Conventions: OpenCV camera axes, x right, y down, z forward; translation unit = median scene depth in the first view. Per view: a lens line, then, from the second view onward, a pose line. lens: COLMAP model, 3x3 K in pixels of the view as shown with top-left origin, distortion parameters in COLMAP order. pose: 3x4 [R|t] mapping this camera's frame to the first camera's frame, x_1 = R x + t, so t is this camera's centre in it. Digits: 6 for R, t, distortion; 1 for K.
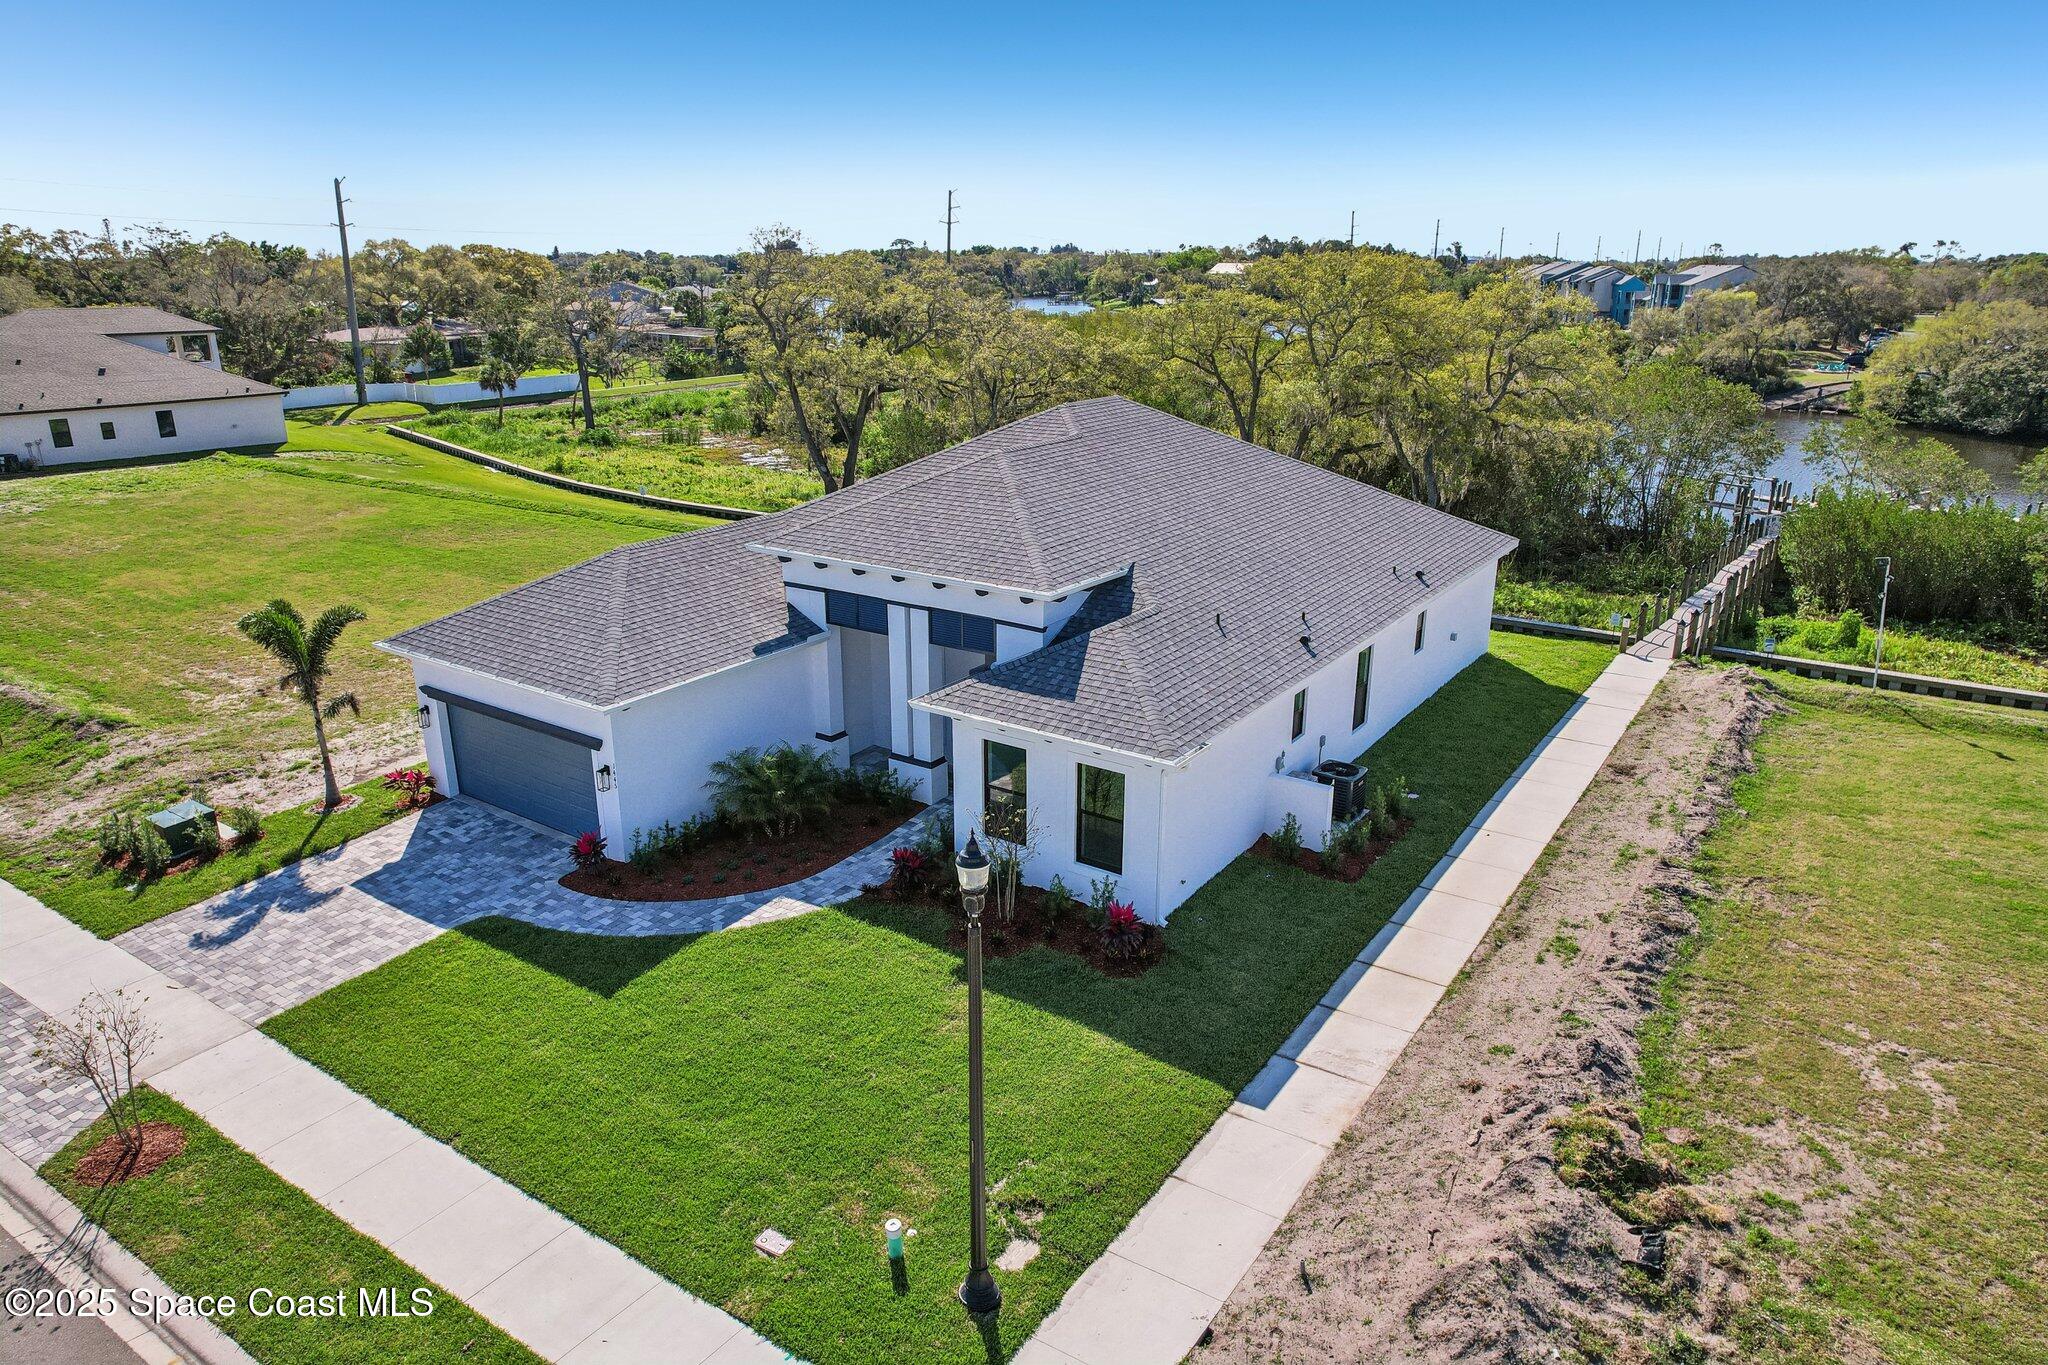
lens RADIAL K [[1306.9, 0, 1032.1], [0, 1306.9, 688.0], [0, 0, 1]] dist [-0.062253, 0.051576]
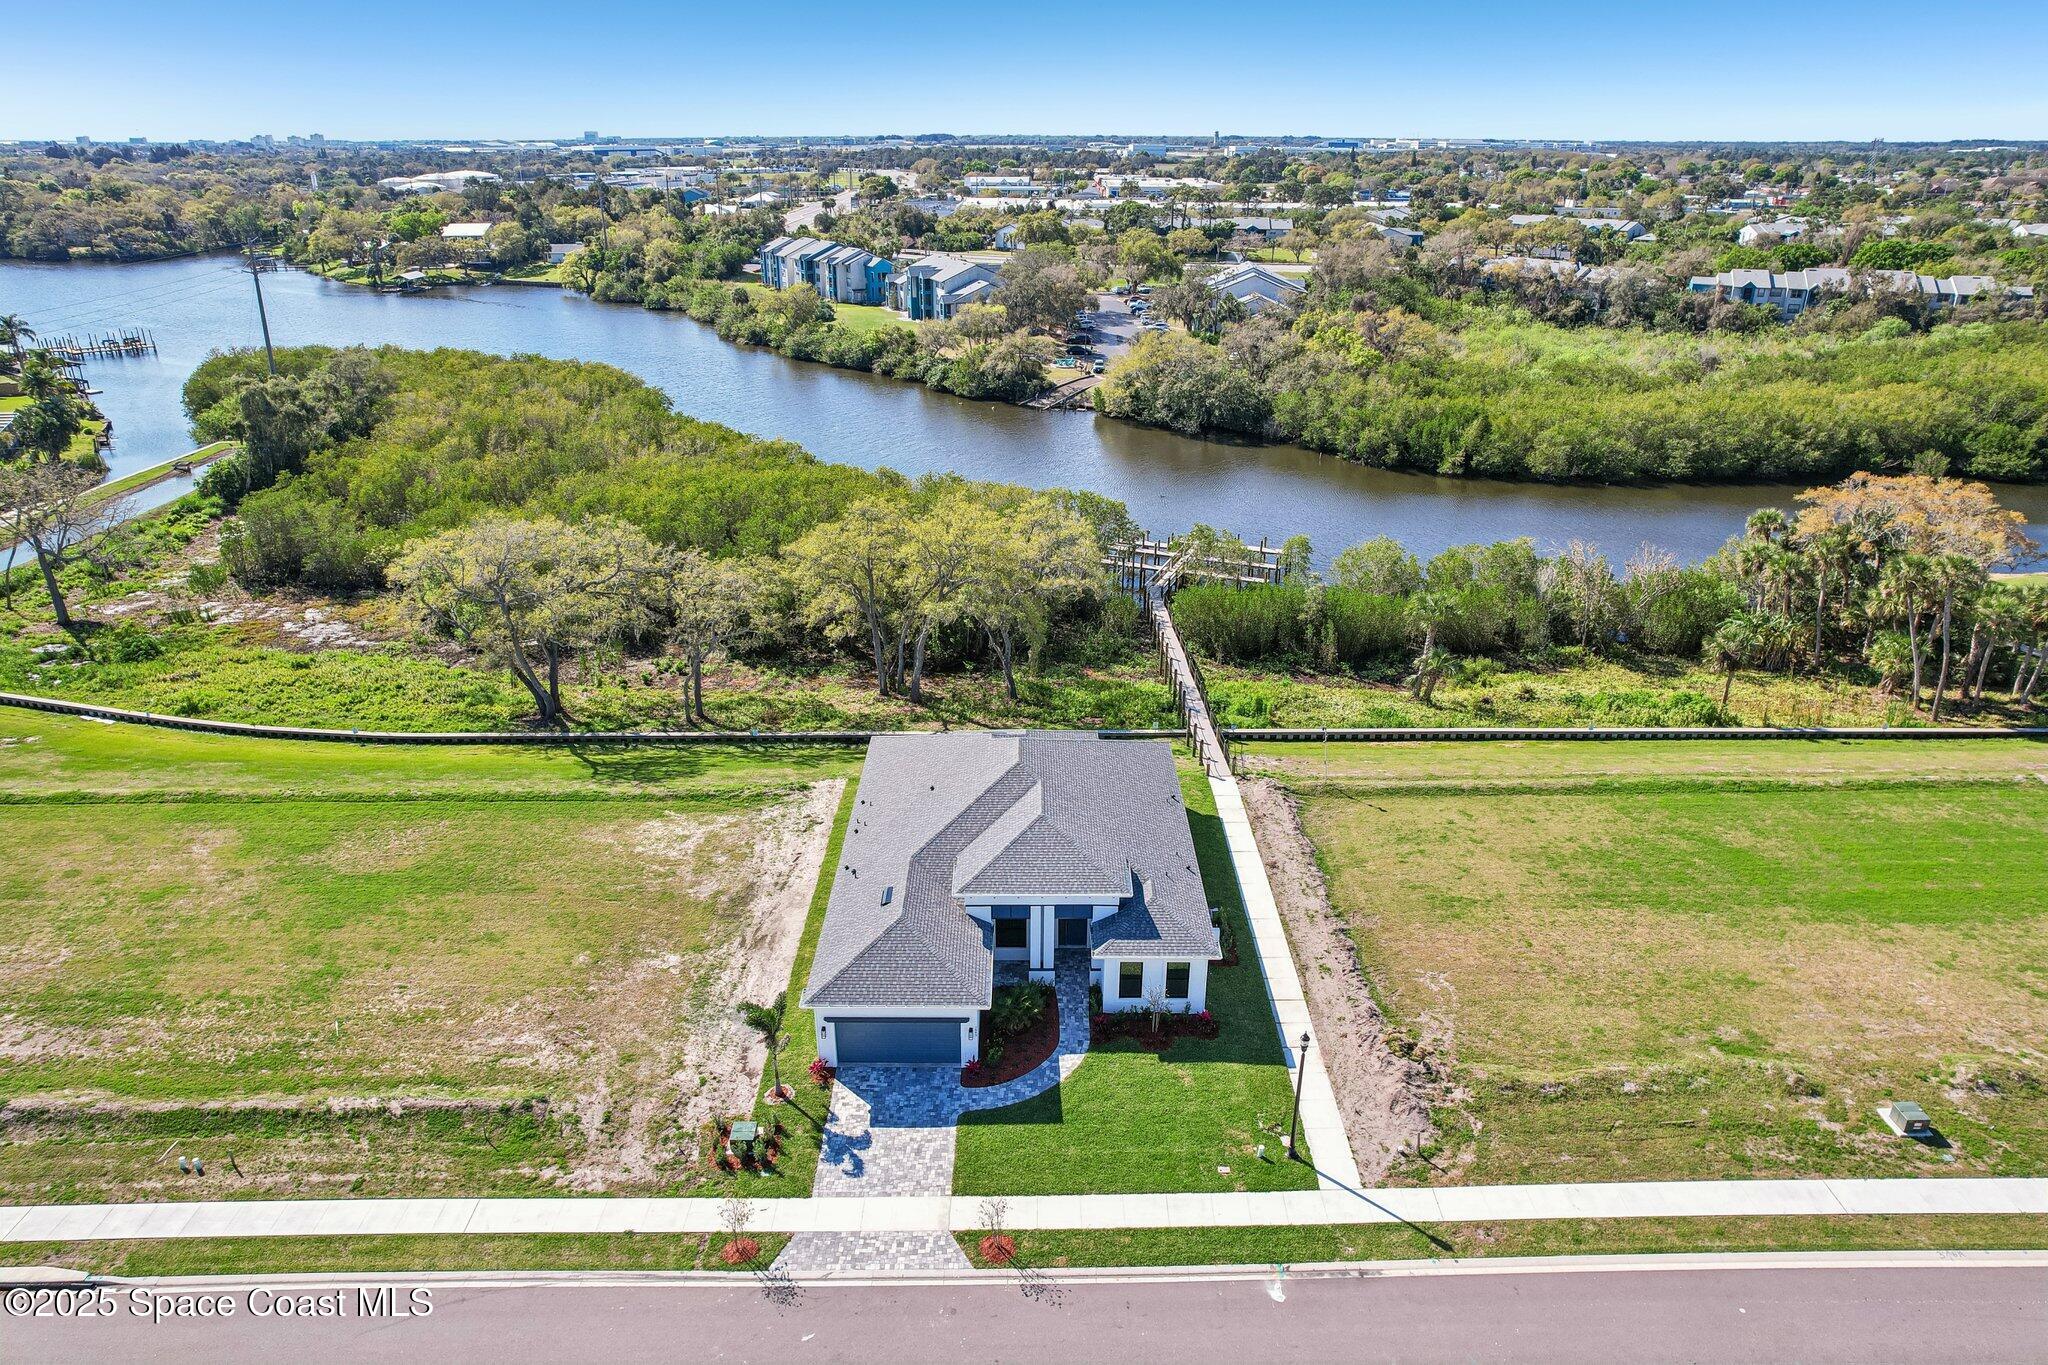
lens RADIAL K [[1306.9, 0, 1031.8], [0, 1306.9, 674.3], [0, 0, 1]] dist [-0.062253, 0.051576]
pose [[0.826074, -0.213906, 0.521388, -1.237822], [0.173428, 0.976759, 0.125953, -0.762992], [-0.536213, -0.013624, 0.843973, -0.860300]]
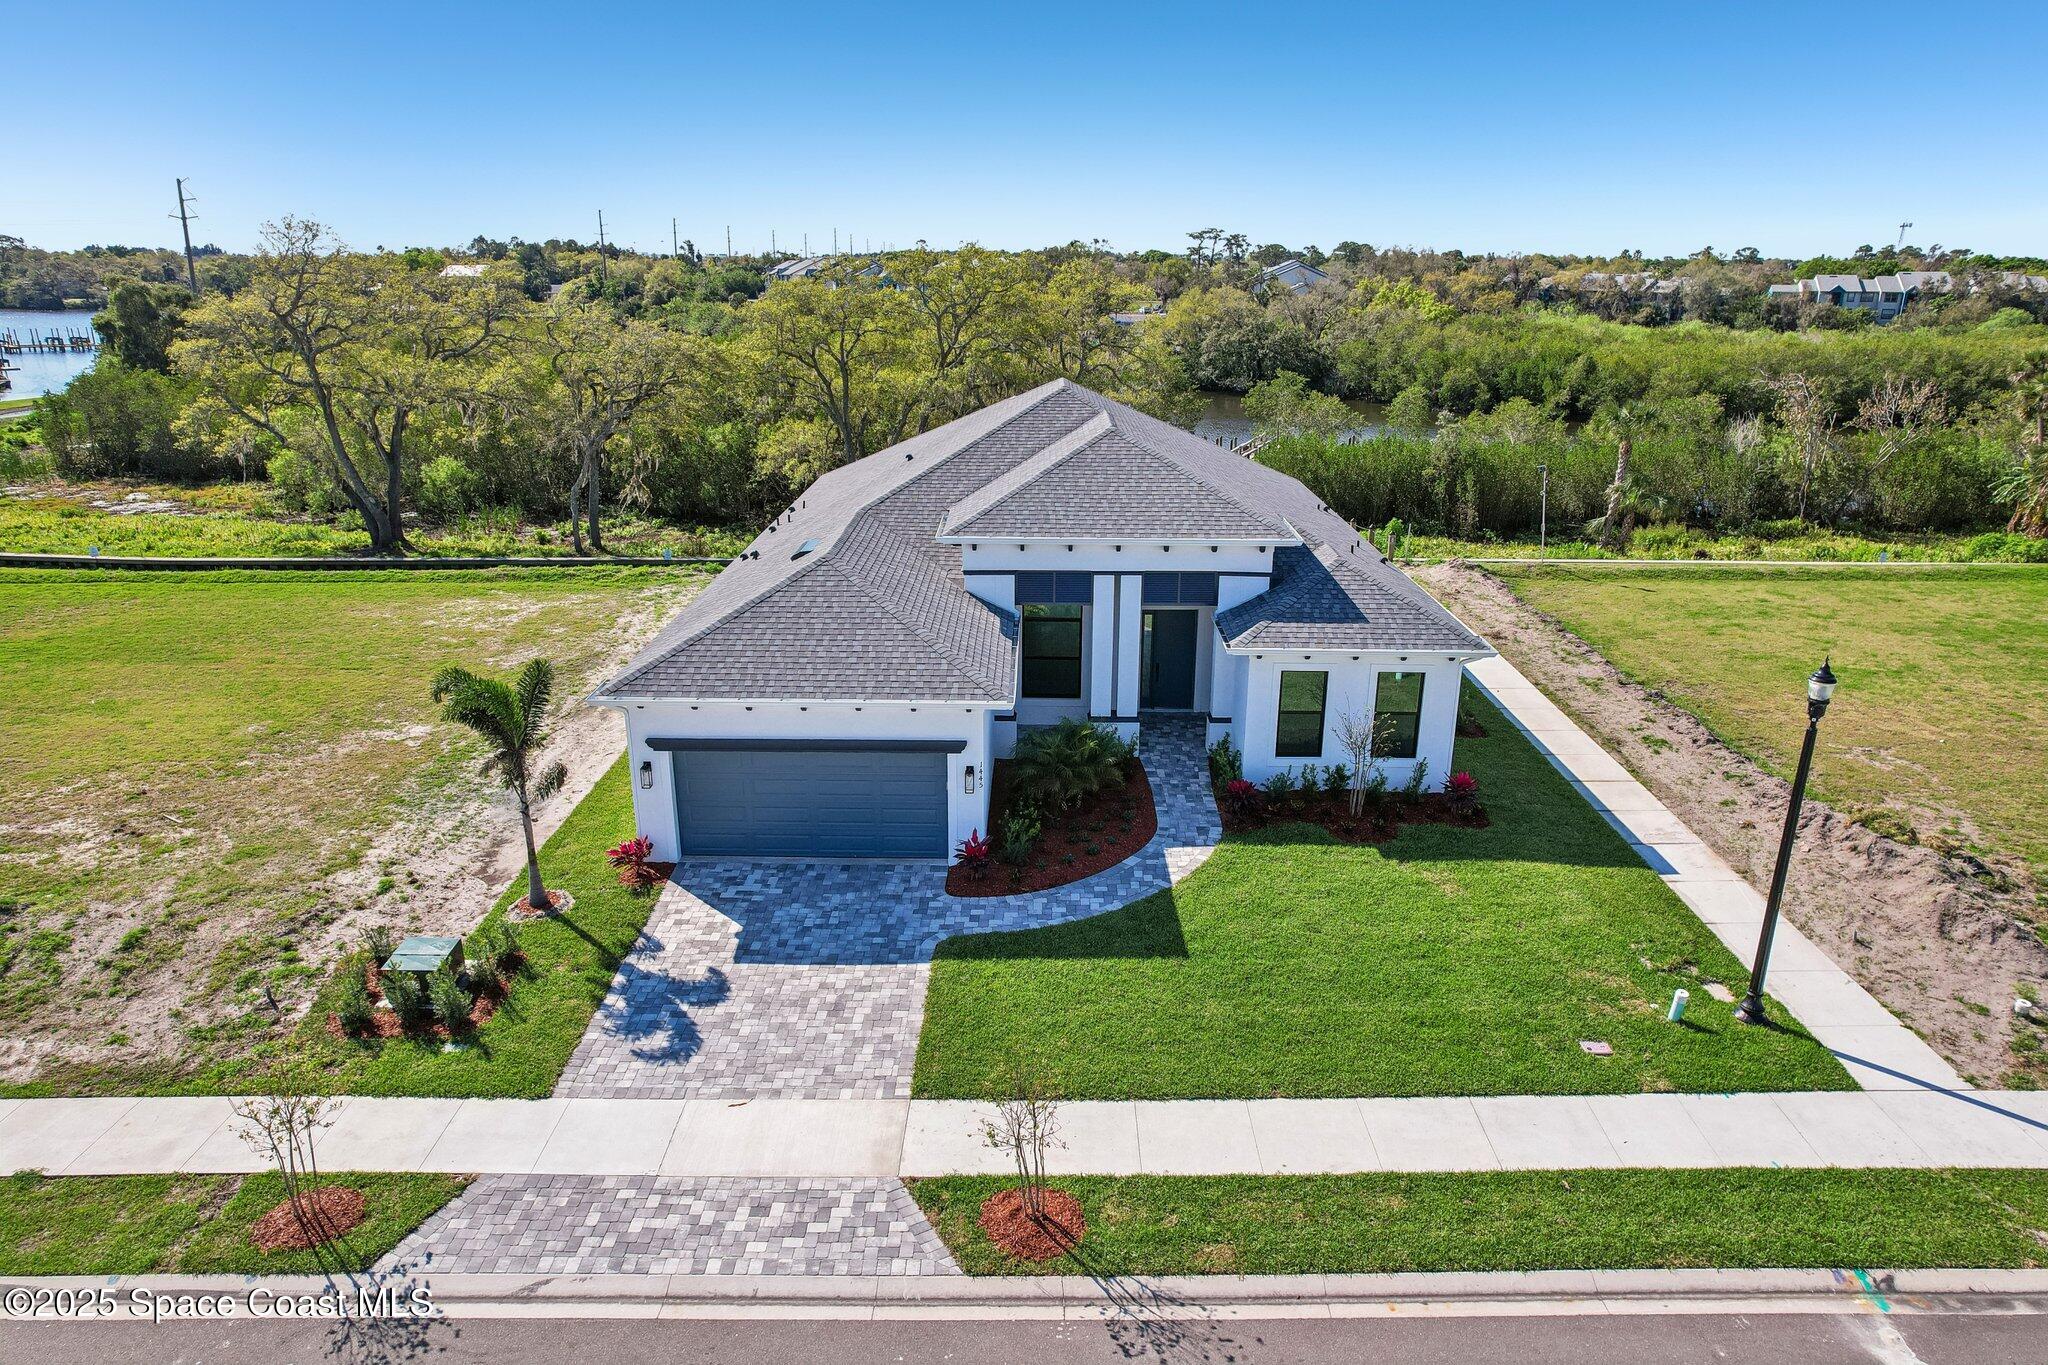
lens RADIAL K [[1306.9, 0, 1026.4], [0, 1306.9, 682.1], [0, 0, 1]] dist [-0.062253, 0.051576]
pose [[0.835250, -0.168712, 0.523349, -0.790707], [0.170660, 0.984305, 0.044941, -0.039024], [-0.522716, 0.051778, 0.850933, 0.141893]]
